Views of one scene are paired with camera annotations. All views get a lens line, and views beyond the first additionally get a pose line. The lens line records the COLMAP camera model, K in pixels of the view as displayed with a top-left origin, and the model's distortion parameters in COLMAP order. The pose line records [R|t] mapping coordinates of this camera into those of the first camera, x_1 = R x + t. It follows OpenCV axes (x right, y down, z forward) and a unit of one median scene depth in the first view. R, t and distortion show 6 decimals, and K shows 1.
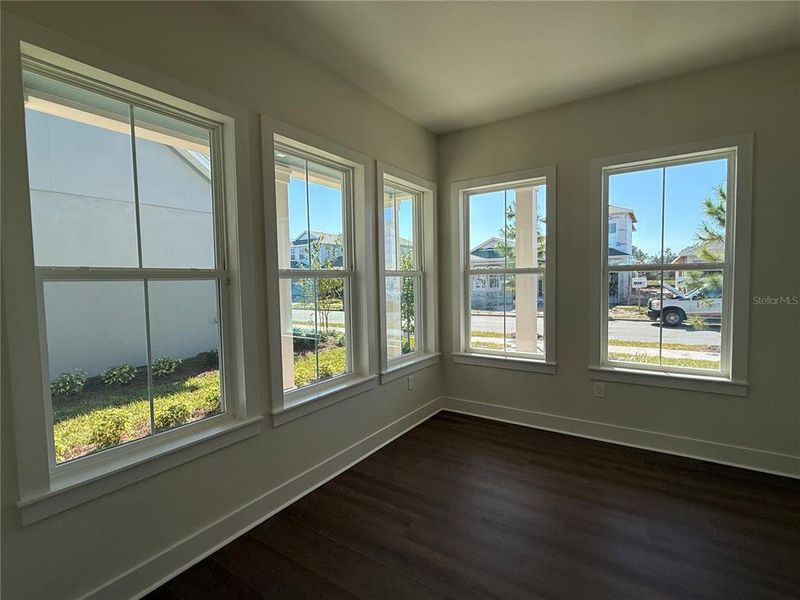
lens RADIAL K [[396.5, 0, 396.4], [0, 396.5, 301.3], [0, 0, 1]] dist [0.013723, -0.000811]
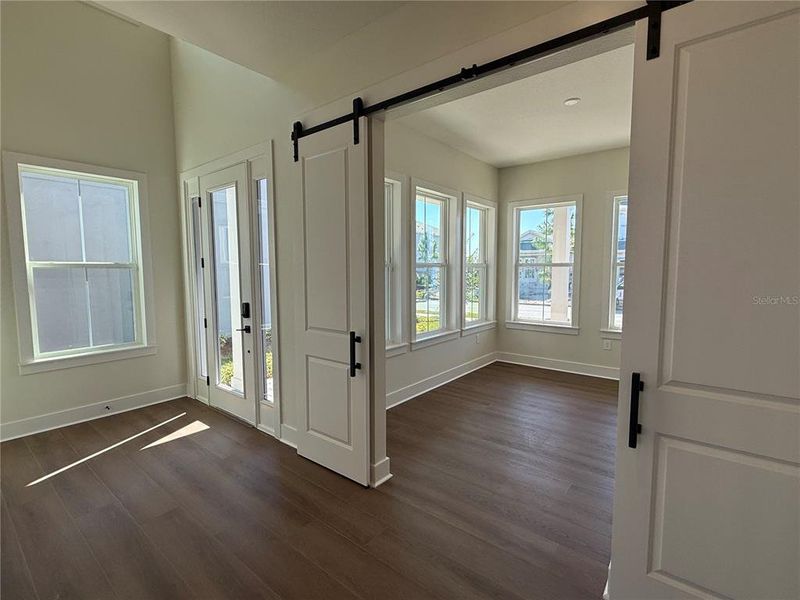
lens RADIAL K [[396.5, 0, 396.4], [0, 396.5, 301.3], [0, 0, 1]] dist [0.013723, -0.000811]
pose [[0.996653, 0.021522, -0.078868, -0.148611], [-0.019348, 0.999414, 0.028228, 0.026740], [0.079430, -0.026607, 0.996485, -0.488339]]
